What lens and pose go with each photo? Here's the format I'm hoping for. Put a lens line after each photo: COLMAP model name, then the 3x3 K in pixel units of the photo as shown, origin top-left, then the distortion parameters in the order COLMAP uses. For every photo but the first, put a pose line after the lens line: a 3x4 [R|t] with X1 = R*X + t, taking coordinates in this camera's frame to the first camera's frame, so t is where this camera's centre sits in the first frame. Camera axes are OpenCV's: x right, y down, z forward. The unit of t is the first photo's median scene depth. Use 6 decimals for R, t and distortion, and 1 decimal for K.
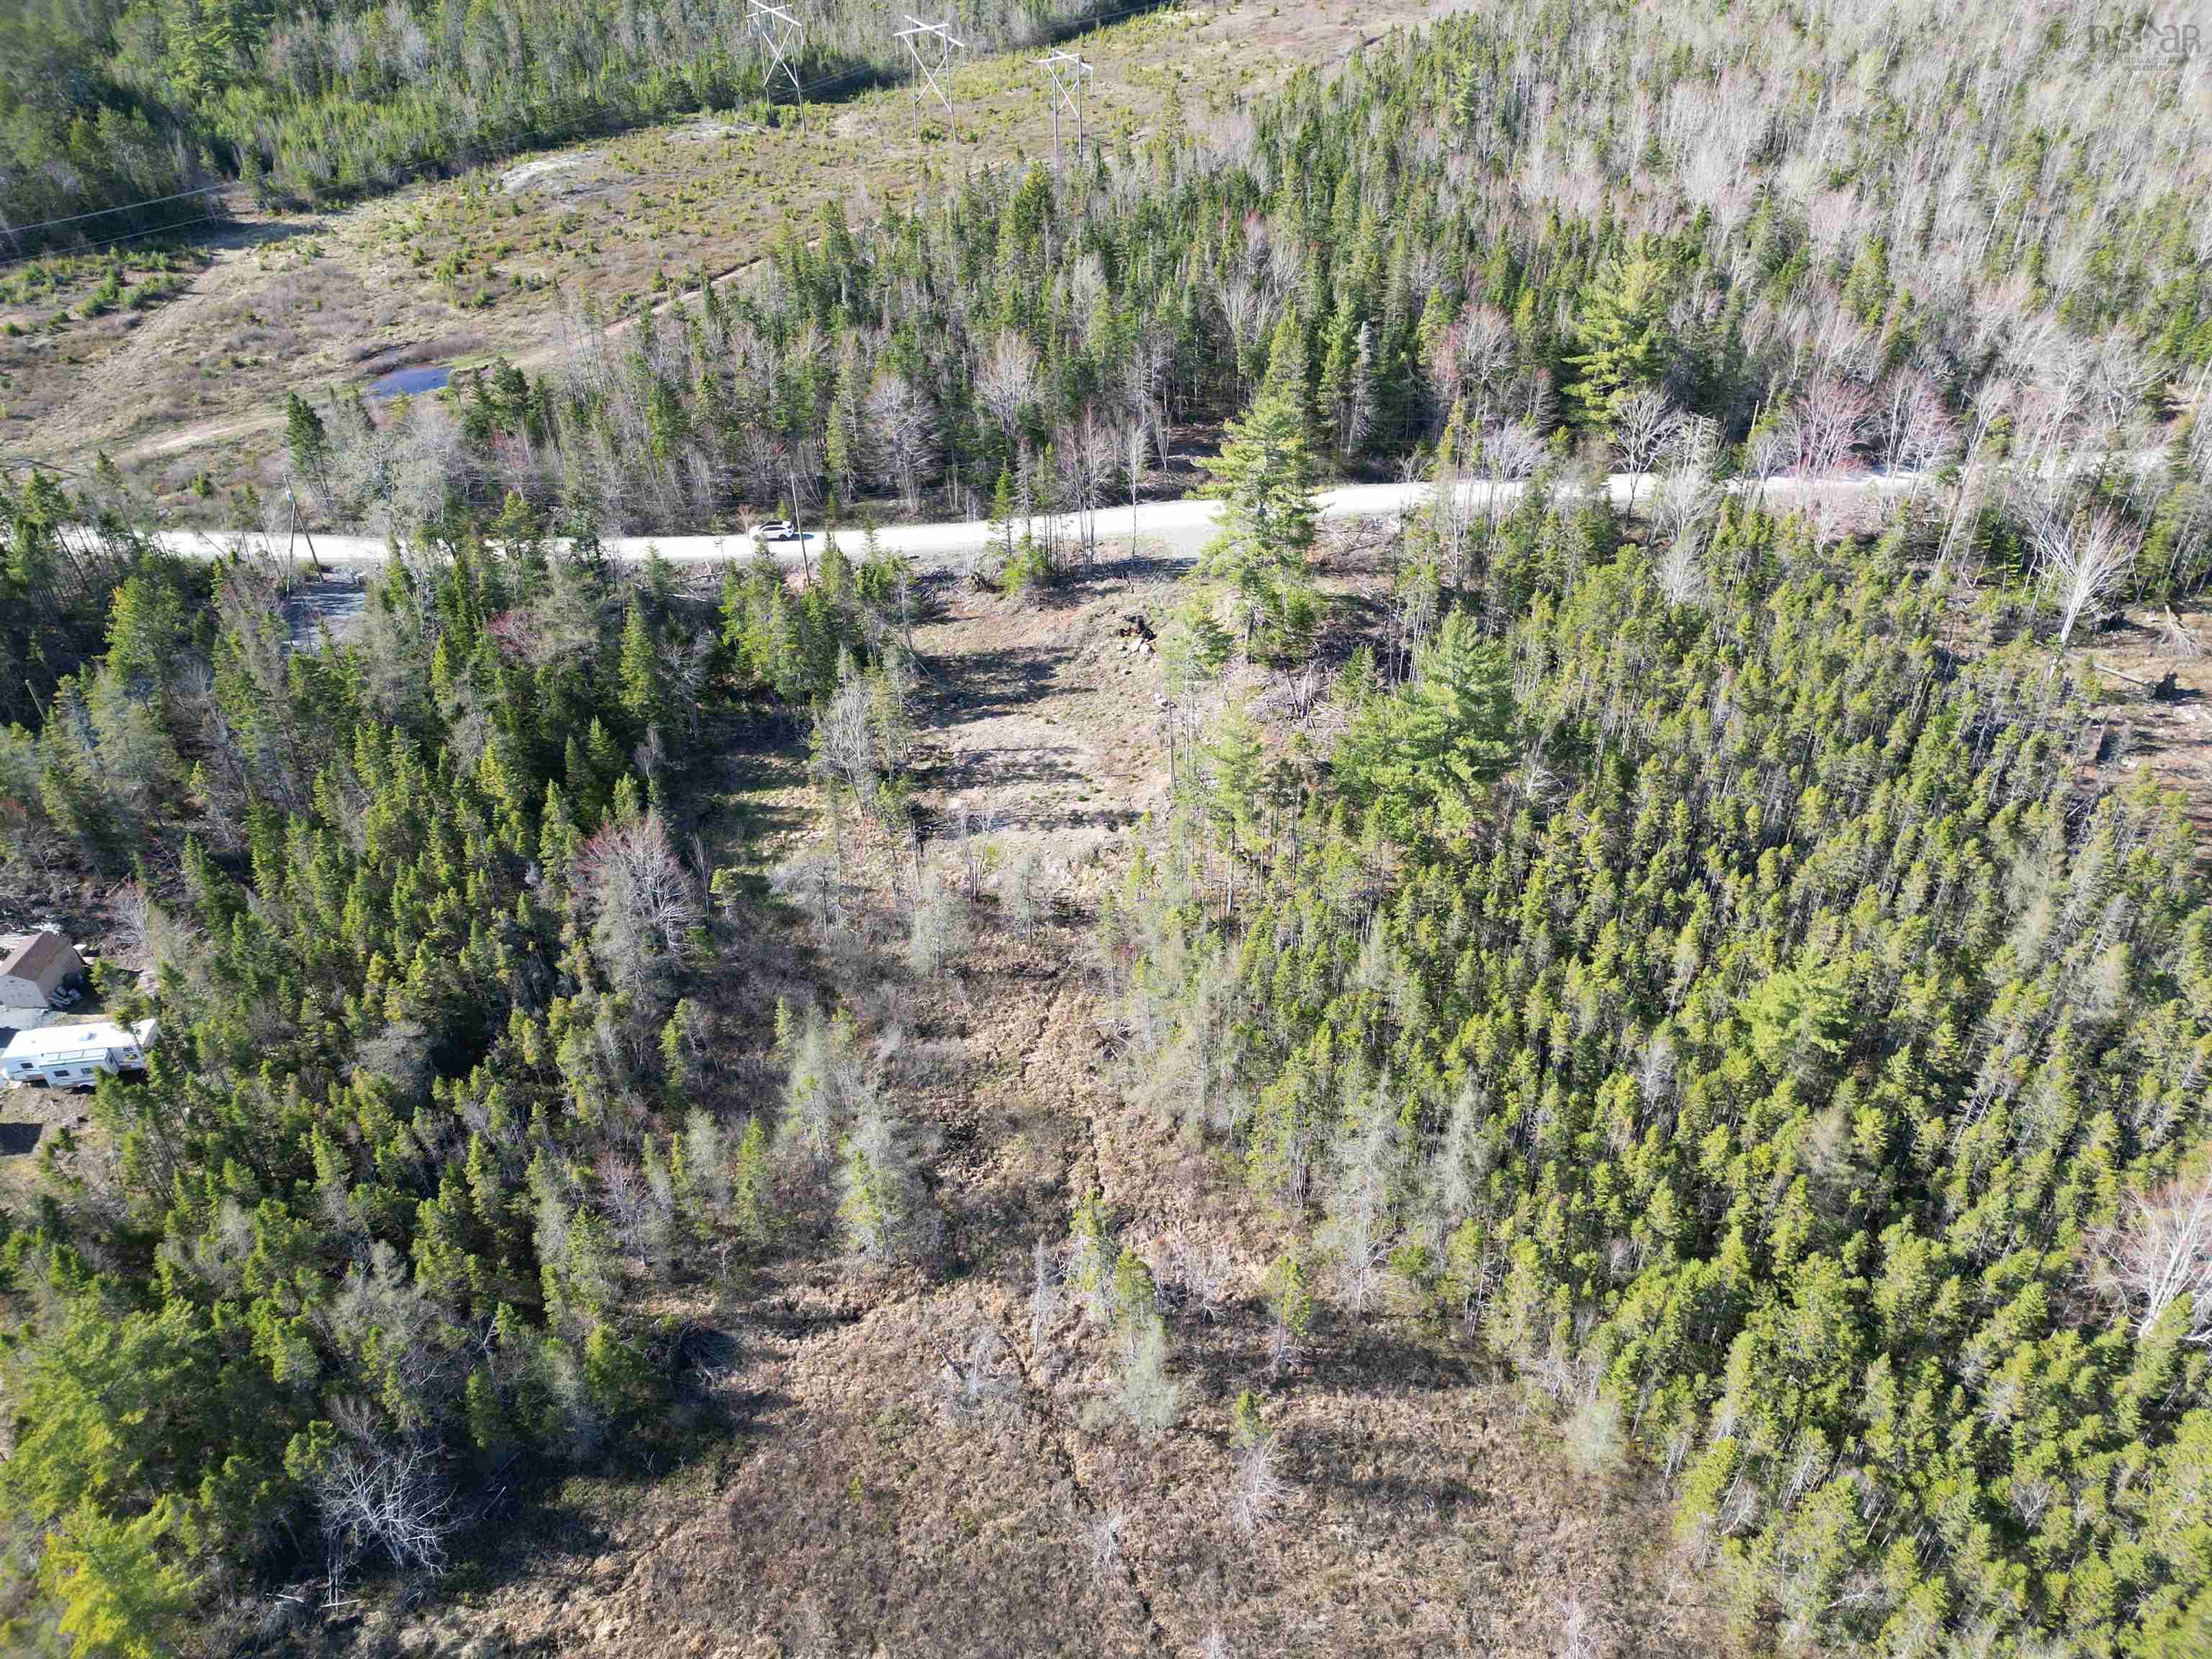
lens RADIAL K [[1506.1, 0, 1106.0], [0, 1506.1, 829.5], [0, 0, 1]] dist [0.140479, -0.180706]
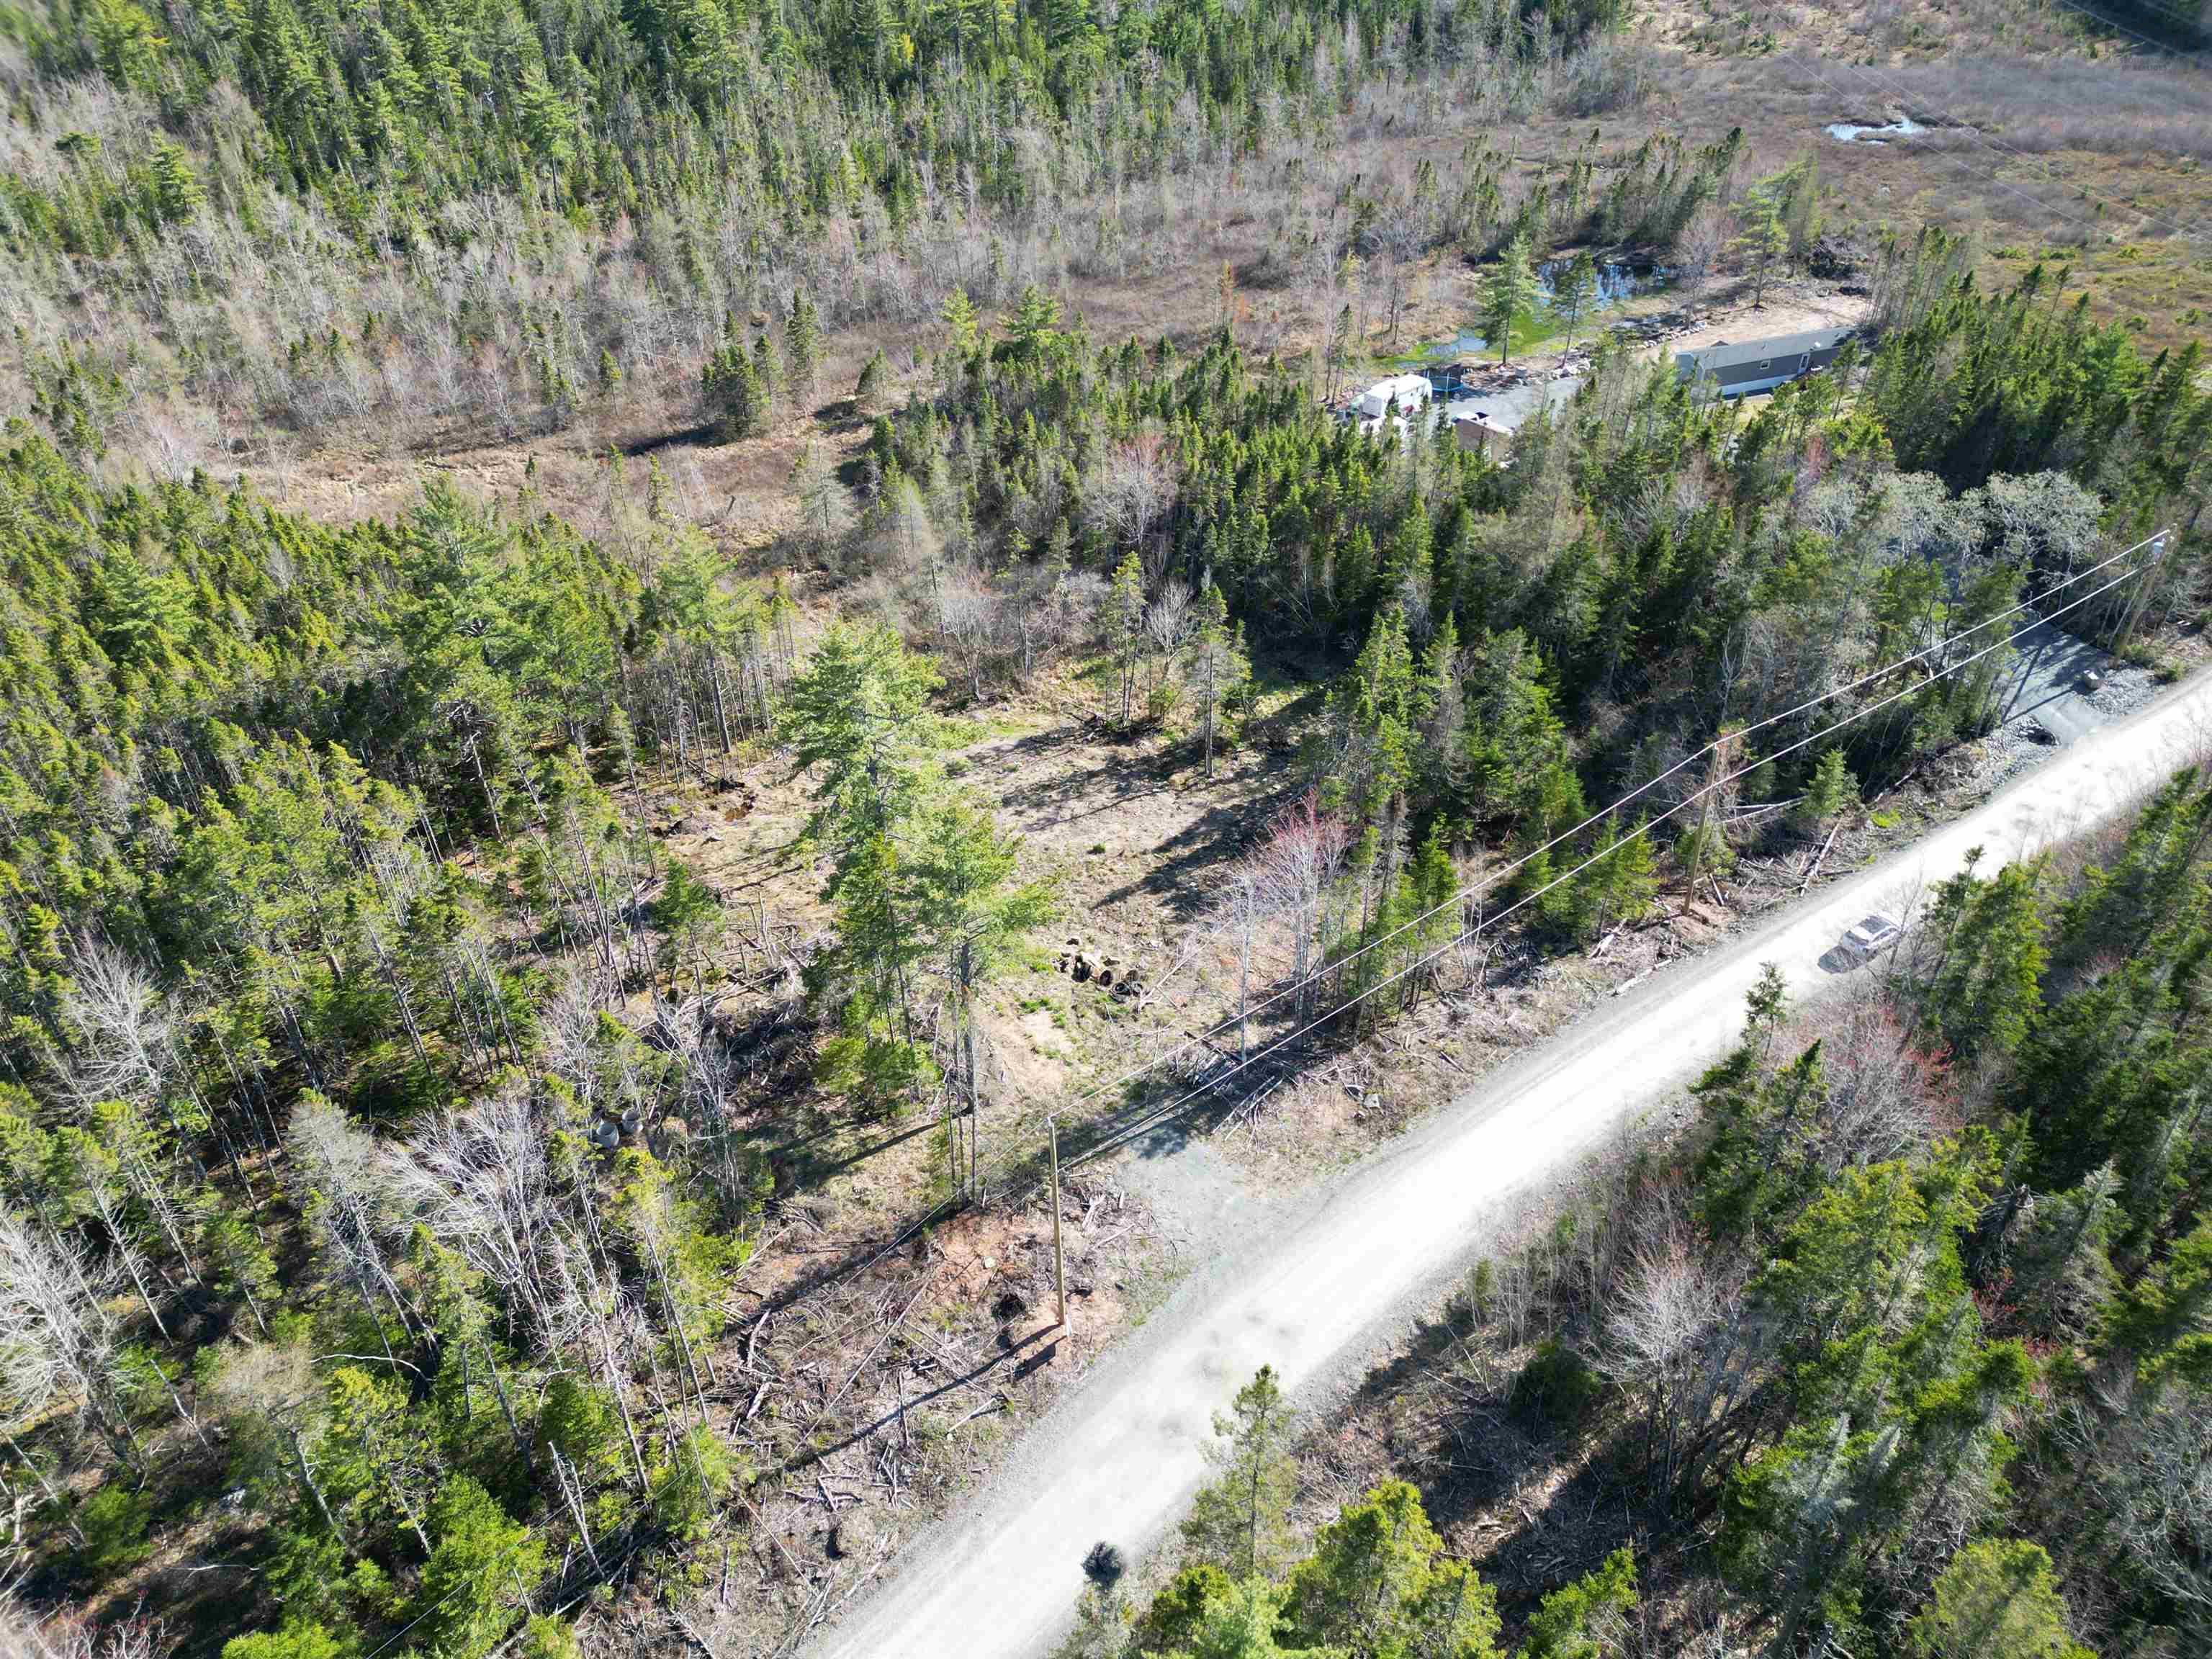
lens RADIAL K [[1535.9, 0, 1106.0], [0, 1535.9, 829.5], [0, 0, 1]] dist [0.079953, -0.061234]
pose [[-0.819619, 0.347710, -0.455328, 0.282922], [-0.318787, 0.383568, 0.866747, -0.690276], [0.476026, 0.855554, -0.203534, 1.076849]]
